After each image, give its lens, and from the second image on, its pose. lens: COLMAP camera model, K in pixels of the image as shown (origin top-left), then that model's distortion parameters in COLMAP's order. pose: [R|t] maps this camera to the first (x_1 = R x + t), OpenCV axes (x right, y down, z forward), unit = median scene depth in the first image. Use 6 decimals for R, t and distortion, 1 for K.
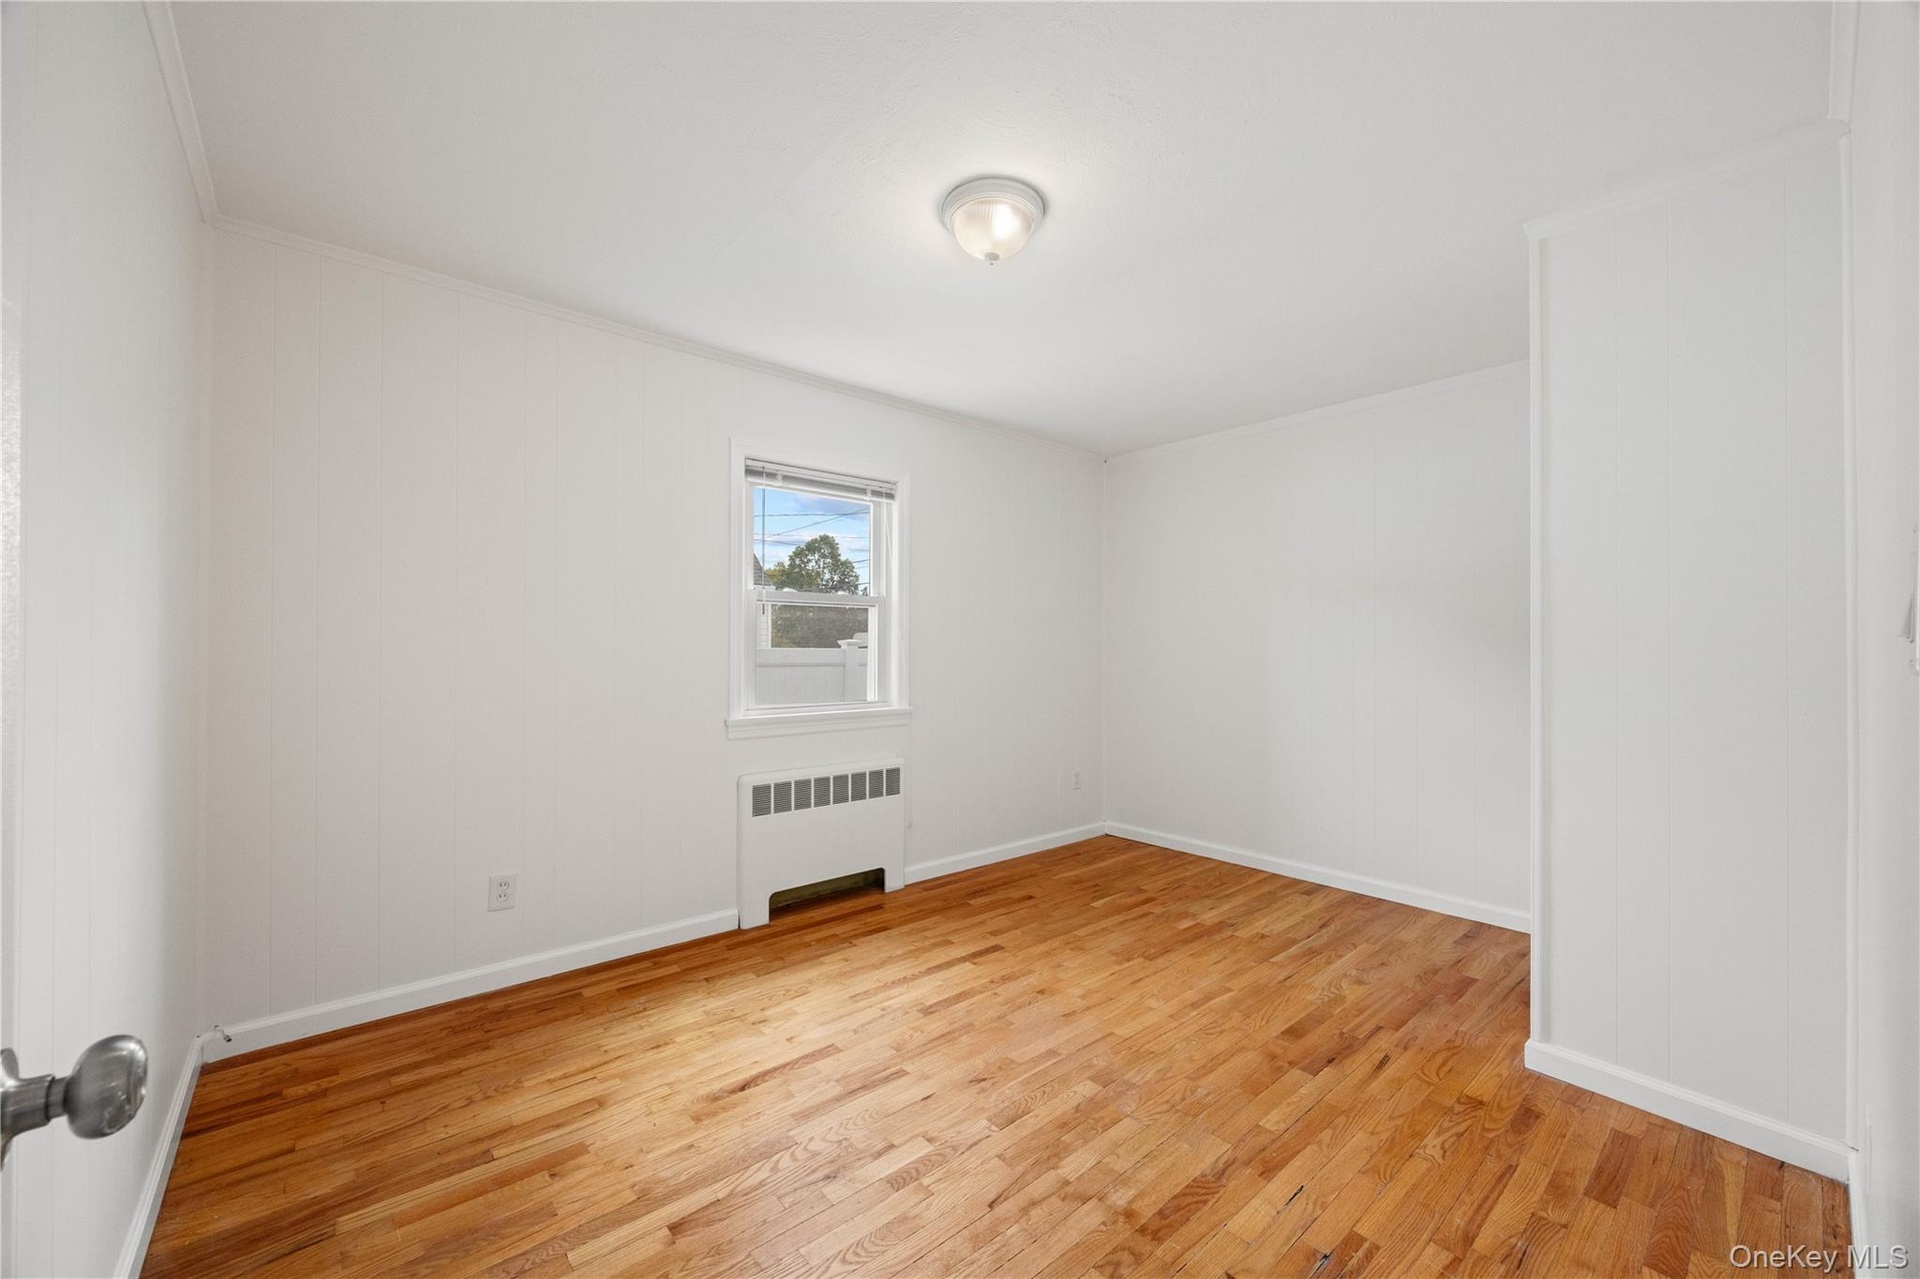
lens RADIAL K [[752.2, 0, 951.8], [0, 752.2, 633.4], [0, 0, 1]] dist [0.000984, 0.000008]
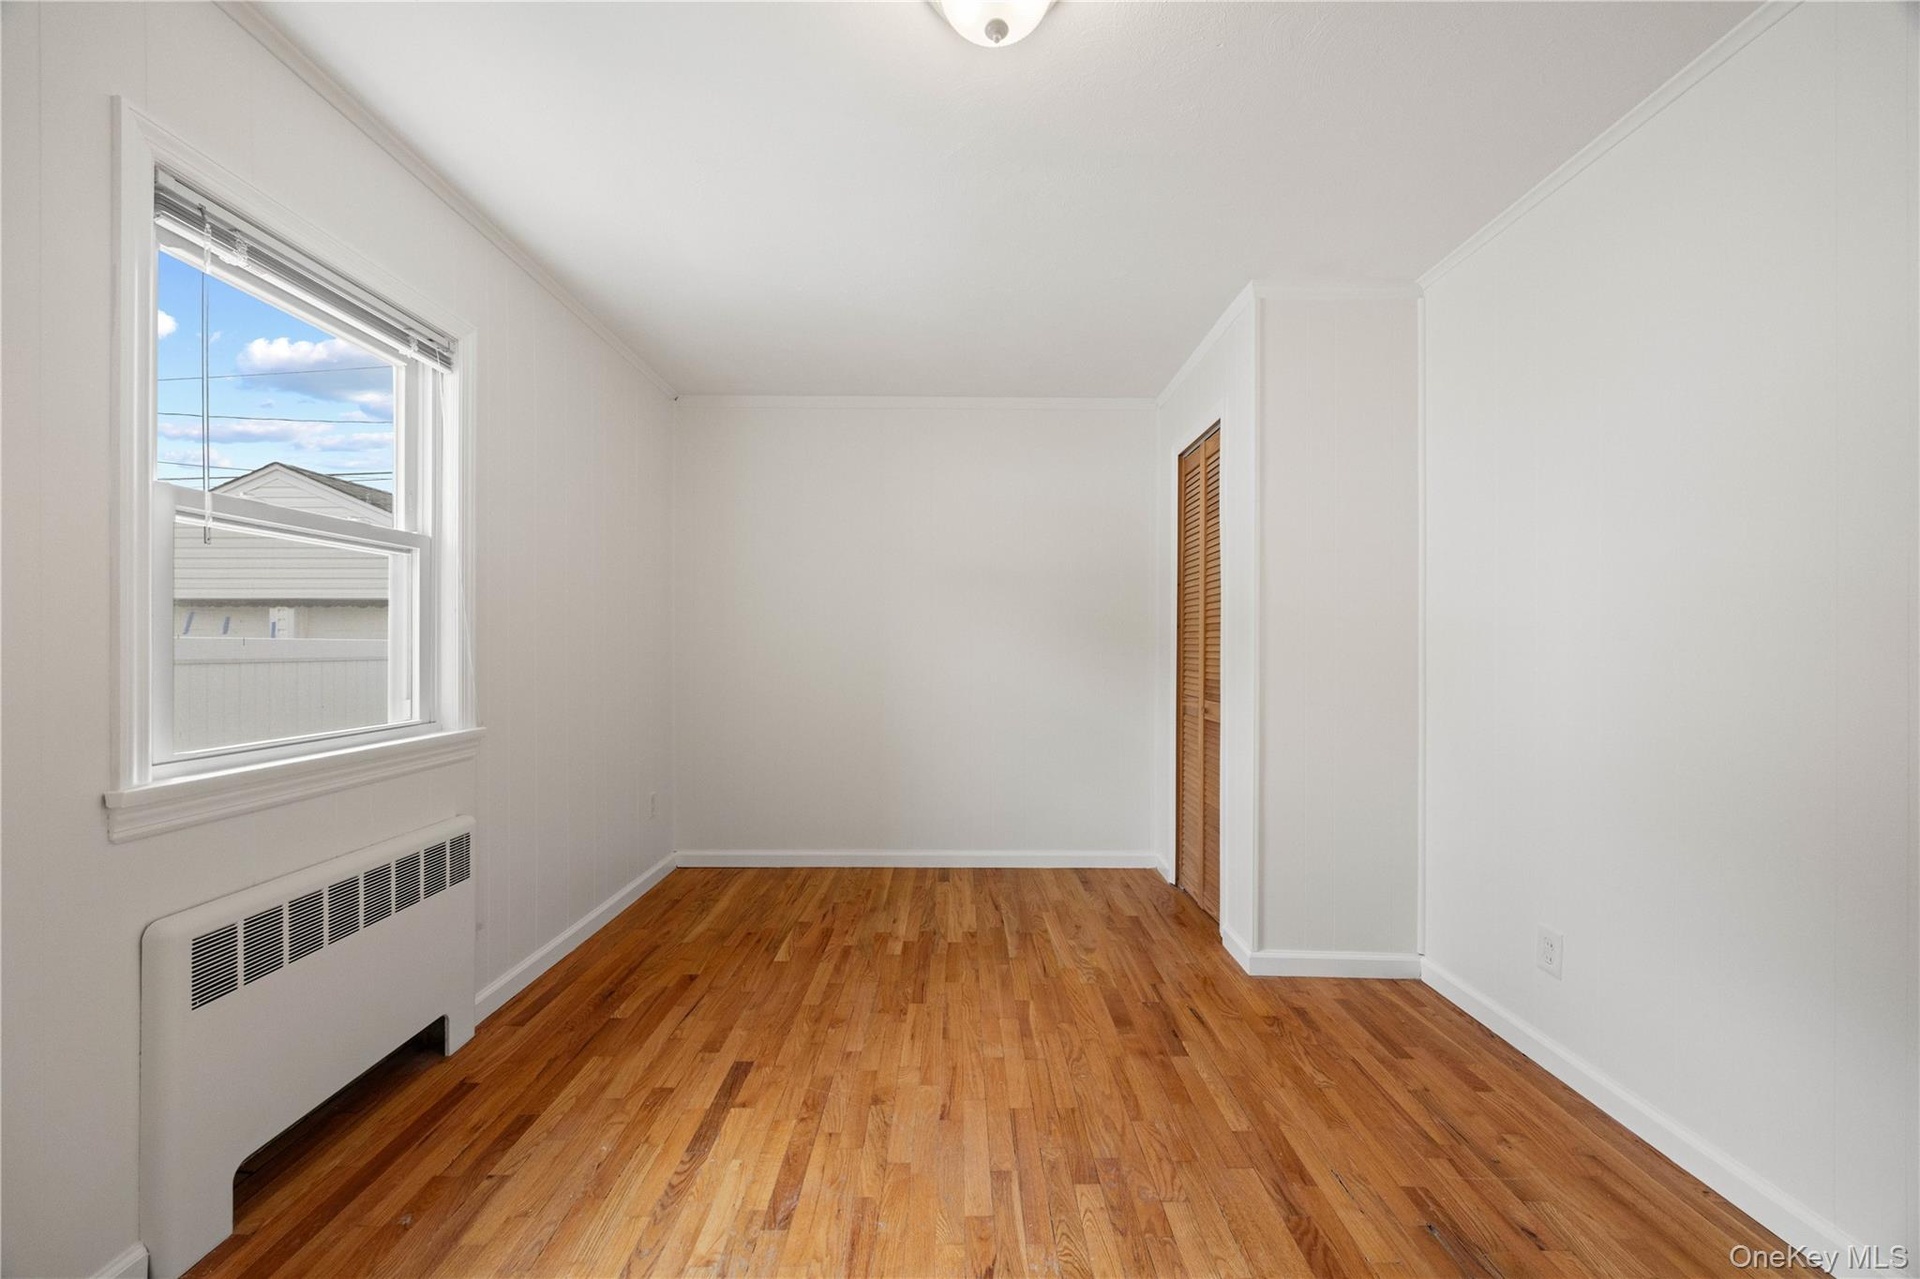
lens RADIAL K [[748.2, 0, 960.0], [0, 748.2, 639.5], [0, 0, 1]] dist [0.000763, 0.000023]
pose [[0.643960, 0.005064, 0.765042, -0.319145], [-0.016271, 0.999843, 0.007077, 0.022209], [-0.764886, -0.017005, 0.643941, 0.402493]]
